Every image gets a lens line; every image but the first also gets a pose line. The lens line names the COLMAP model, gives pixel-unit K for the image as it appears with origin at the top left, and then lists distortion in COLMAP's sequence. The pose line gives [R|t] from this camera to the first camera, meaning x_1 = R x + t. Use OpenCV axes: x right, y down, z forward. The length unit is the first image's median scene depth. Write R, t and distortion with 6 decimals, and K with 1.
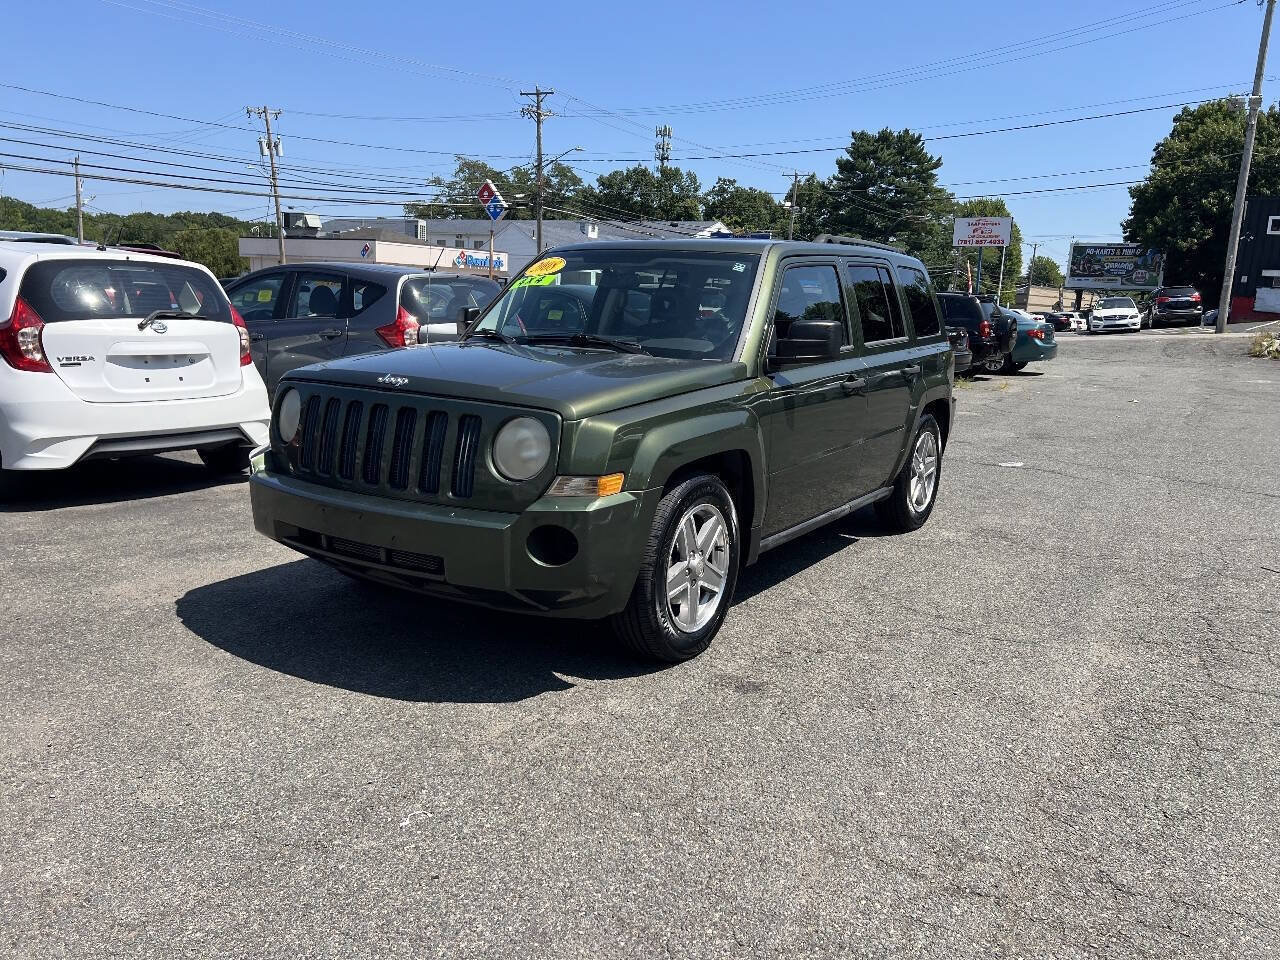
lens RADIAL K [[954.5, 0, 659.8], [0, 954.5, 494.7], [0, 0, 1]] dist [0.038596, -0.045024]
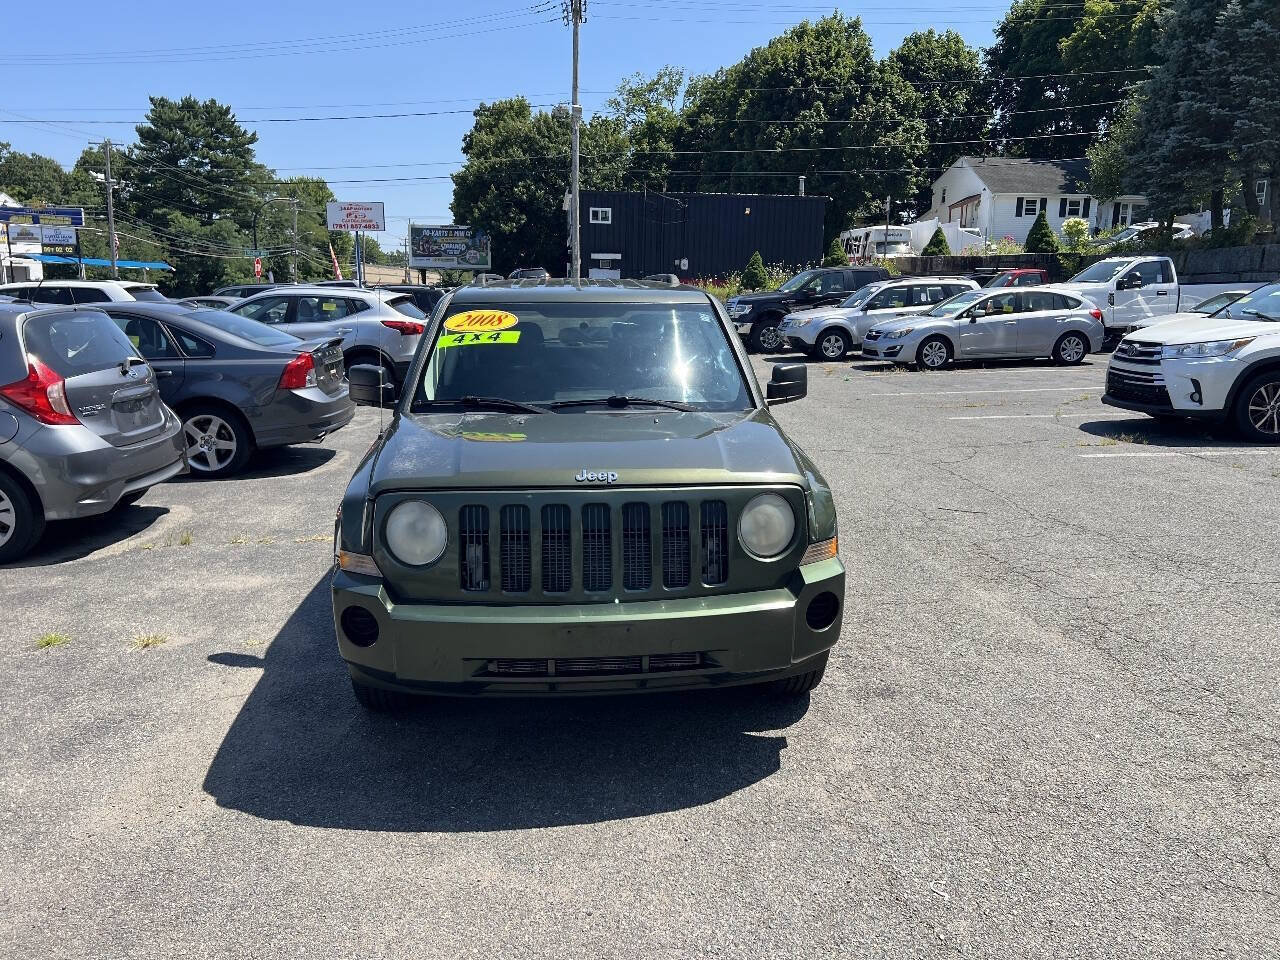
lens RADIAL K [[954.5, 0, 643.2], [0, 954.5, 487.4], [0, 0, 1]] dist [0.038596, -0.045024]
pose [[0.788482, -0.156399, 0.594841, -0.448084], [0.146388, 0.987058, 0.065481, -0.092549], [-0.597384, 0.035447, 0.801172, 0.134293]]
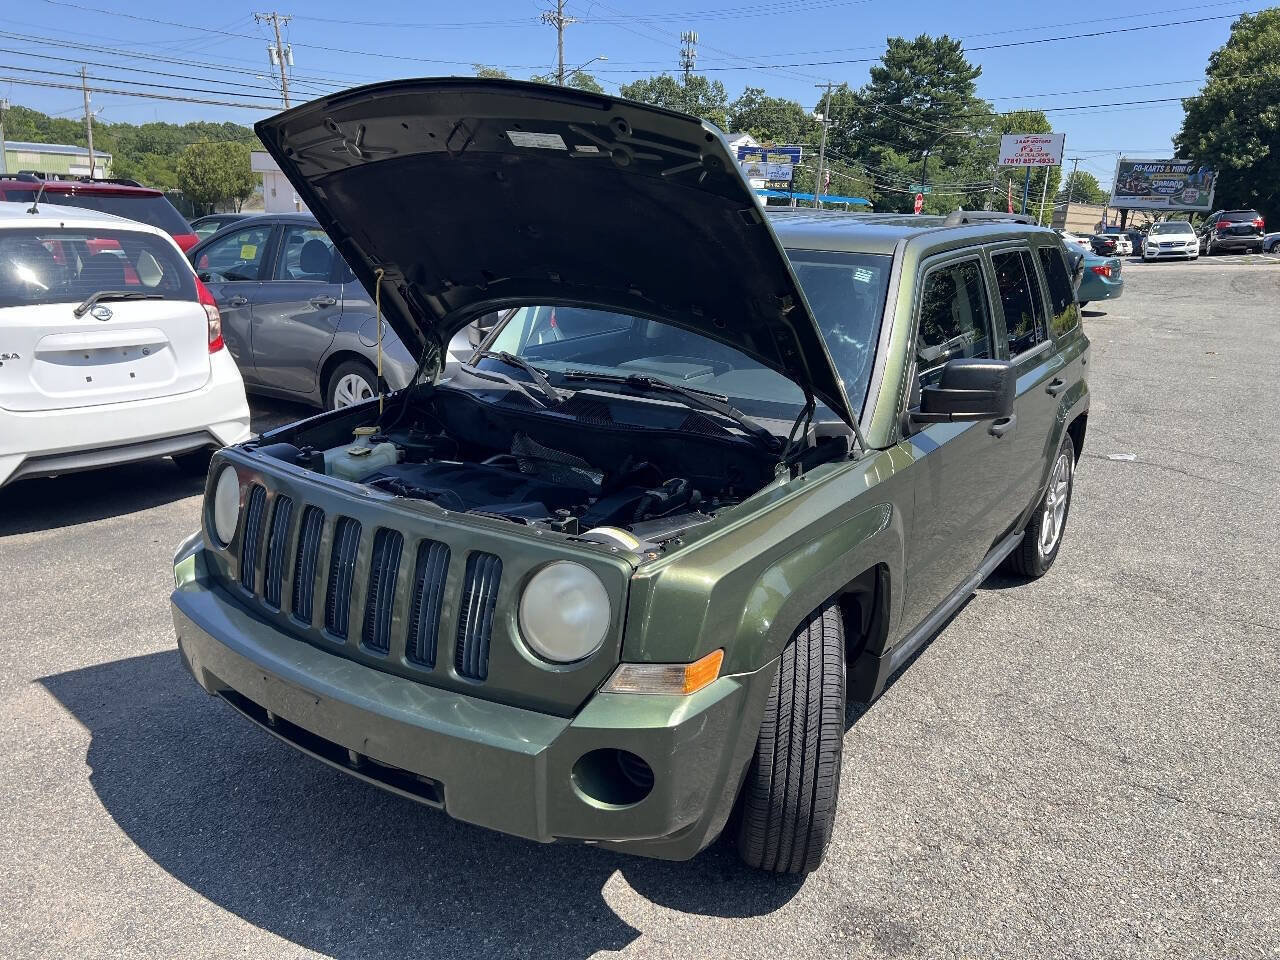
lens RADIAL K [[954.5, 0, 656.5], [0, 954.5, 478.8], [0, 0, 1]] dist [0.038596, -0.045024]
pose [[0.999684, 0.011086, -0.022560, -0.036621], [-0.009488, 0.997519, 0.069758, -0.095319], [0.023277, -0.069522, 0.997309, 0.196089]]
